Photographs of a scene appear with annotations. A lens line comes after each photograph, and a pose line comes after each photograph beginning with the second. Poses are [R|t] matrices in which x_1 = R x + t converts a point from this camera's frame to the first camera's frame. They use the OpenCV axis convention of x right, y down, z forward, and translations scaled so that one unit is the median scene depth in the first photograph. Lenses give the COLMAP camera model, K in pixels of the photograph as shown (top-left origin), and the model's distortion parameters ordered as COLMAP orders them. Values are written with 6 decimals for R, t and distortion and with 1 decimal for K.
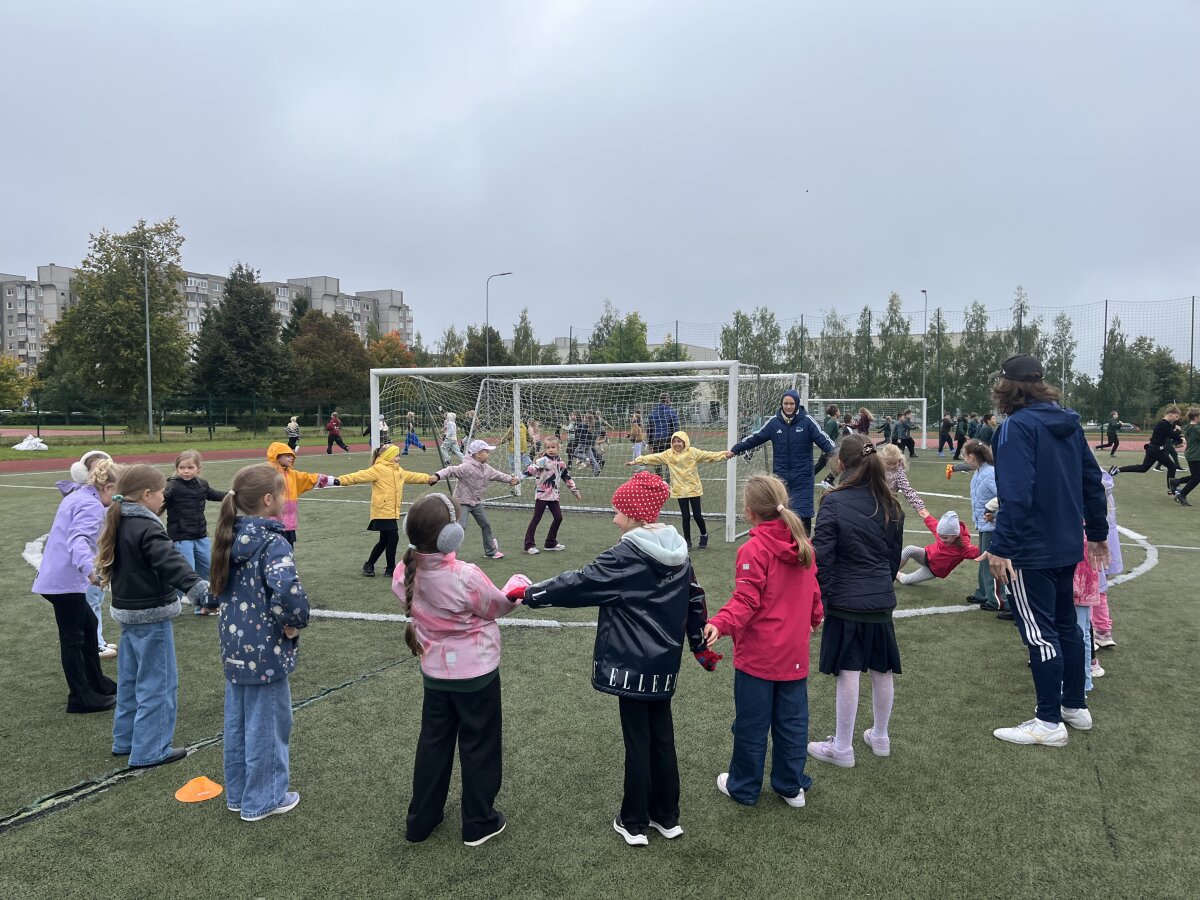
lens RADIAL K [[896.6, 0, 608.5], [0, 896.6, 447.4], [0, 0, 1]] dist [0.072380, -0.095739]
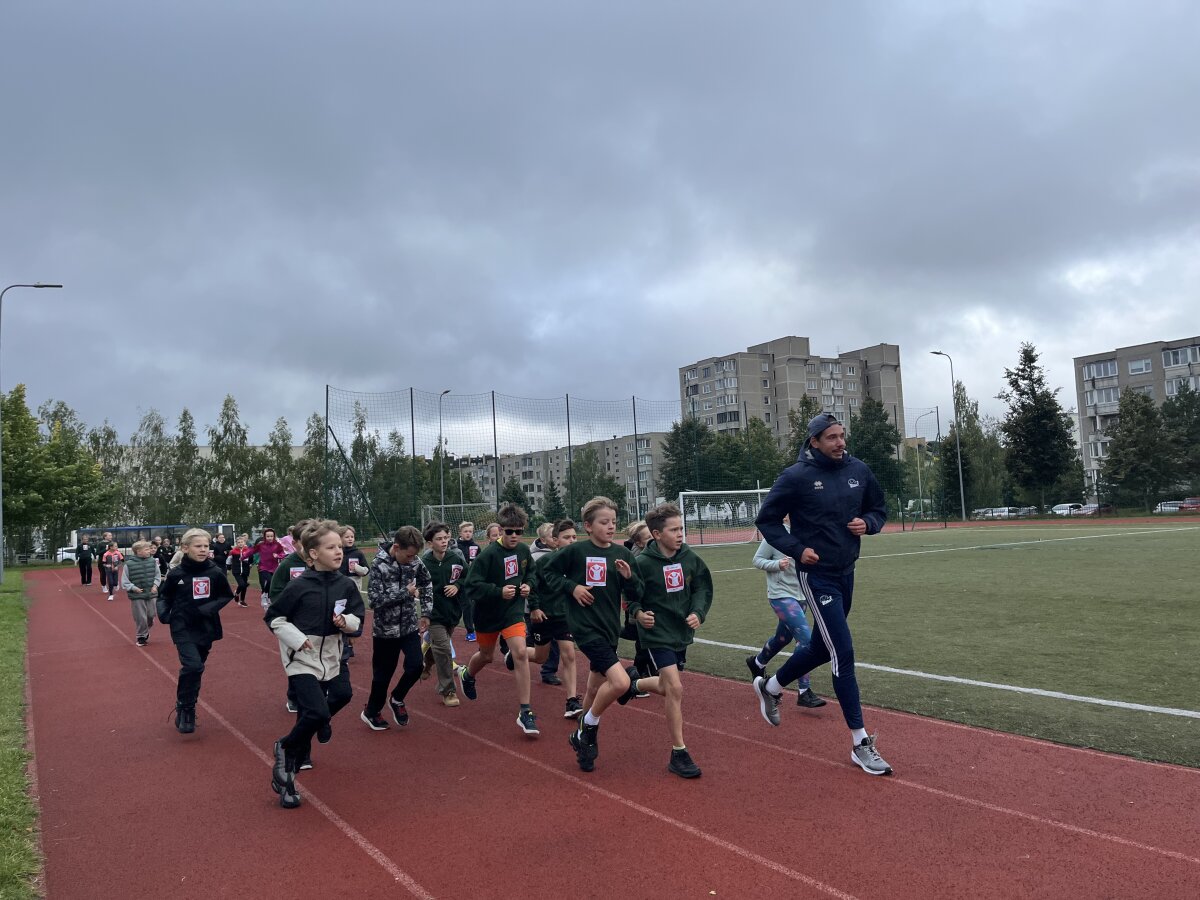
lens RADIAL K [[896.6, 0, 607.4], [0, 896.6, 448.3], [0, 0, 1]] dist [0.072380, -0.095739]
pose [[0.553052, 0.037568, 0.832299, -0.205948], [0.079874, 0.991991, -0.097851, -0.006730], [-0.829309, 0.120595, 0.545622, 0.228357]]
